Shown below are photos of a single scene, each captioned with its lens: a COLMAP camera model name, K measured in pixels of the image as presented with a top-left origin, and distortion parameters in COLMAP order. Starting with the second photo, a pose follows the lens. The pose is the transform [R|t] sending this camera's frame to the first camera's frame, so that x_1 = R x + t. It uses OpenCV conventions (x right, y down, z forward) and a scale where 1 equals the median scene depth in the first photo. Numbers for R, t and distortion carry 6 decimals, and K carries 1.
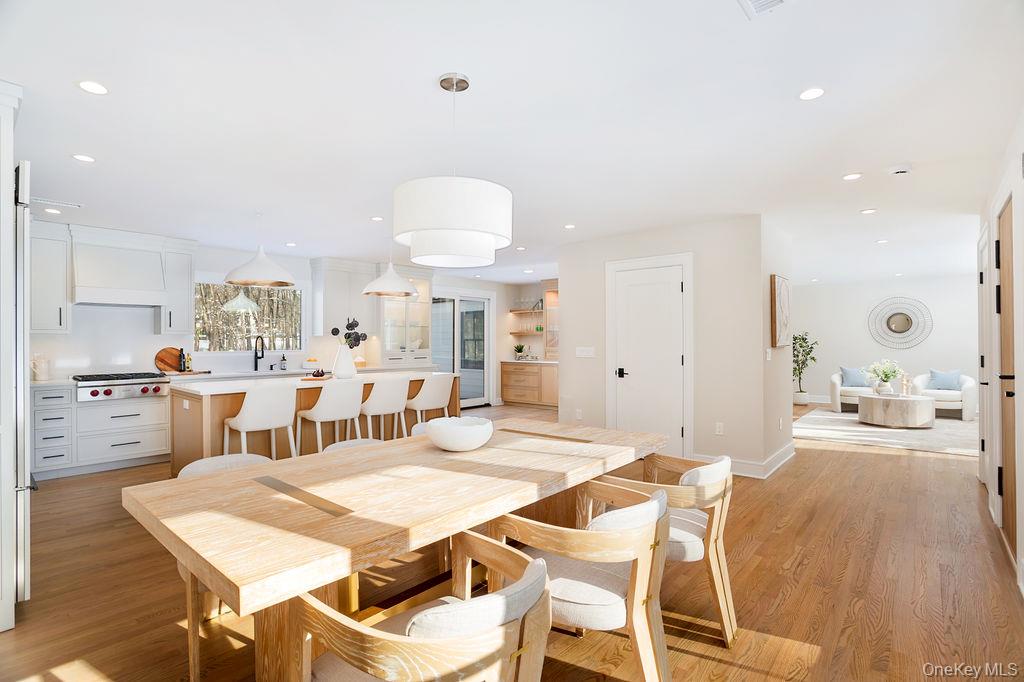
lens RADIAL K [[497.8, 0, 509.1], [0, 497.8, 342.6], [0, 0, 1]] dist [-0.069797, 0.030555]
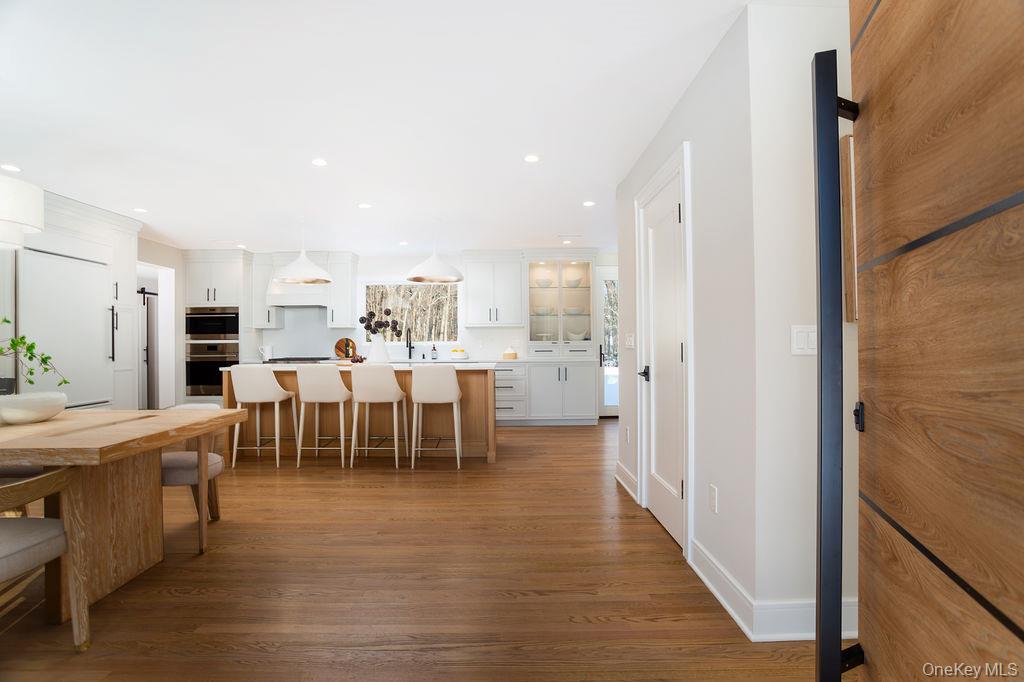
lens RADIAL K [[497.8, 0, 509.1], [0, 497.8, 342.6], [0, 0, 1]] dist [-0.069797, 0.030555]
pose [[0.665772, -0.000543, -0.746155, 0.455901], [0.003456, 0.999991, 0.002356, 0.016197], [0.746147, -0.004147, 0.665768, 0.377298]]
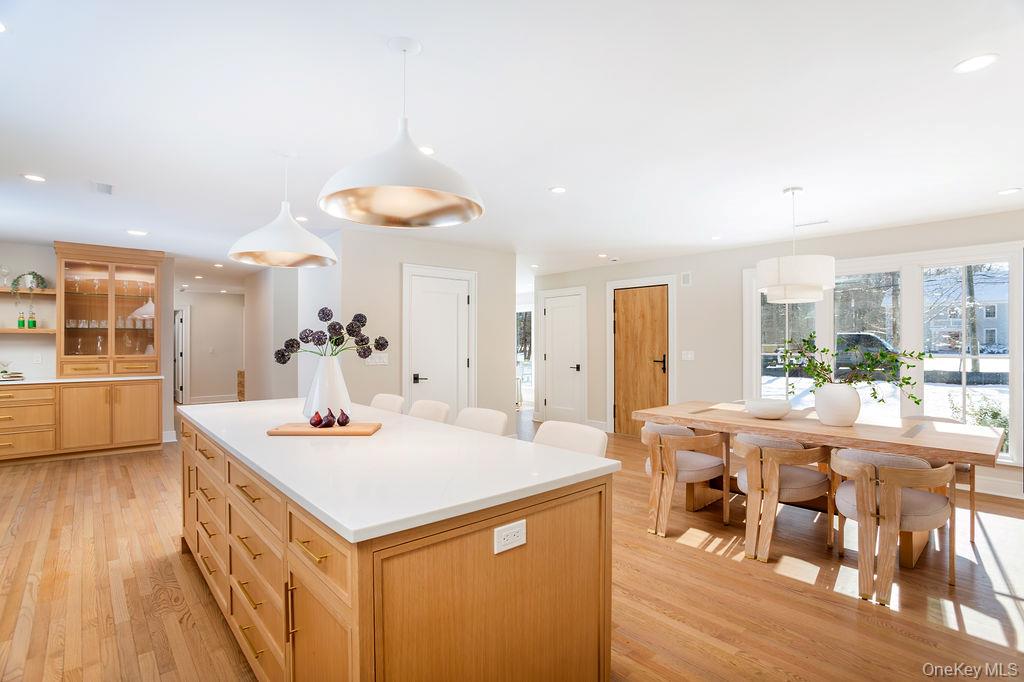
lens RADIAL K [[501.4, 0, 506.9], [0, 501.4, 340.6], [0, 0, 1]] dist [-0.065433, 0.030272]
pose [[0.135470, 0.006873, 0.990758, -0.593151], [0.000486, 0.999975, -0.007004, -0.006151], [-0.990781, 0.001431, 0.135463, 0.549651]]
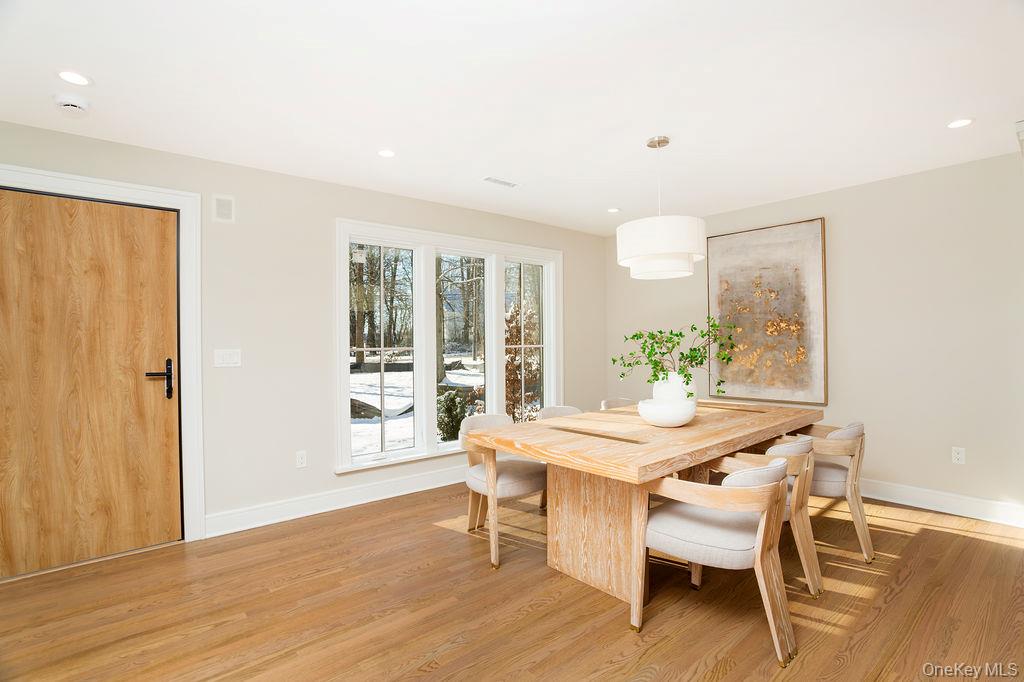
lens RADIAL K [[497.8, 0, 509.1], [0, 497.8, 342.6], [0, 0, 1]] dist [-0.069797, 0.030555]
pose [[-0.990495, 0.013427, 0.136892, 0.035666], [0.013843, 0.999902, 0.002086, 0.002876], [-0.136850, 0.003961, -0.990584, 0.765279]]
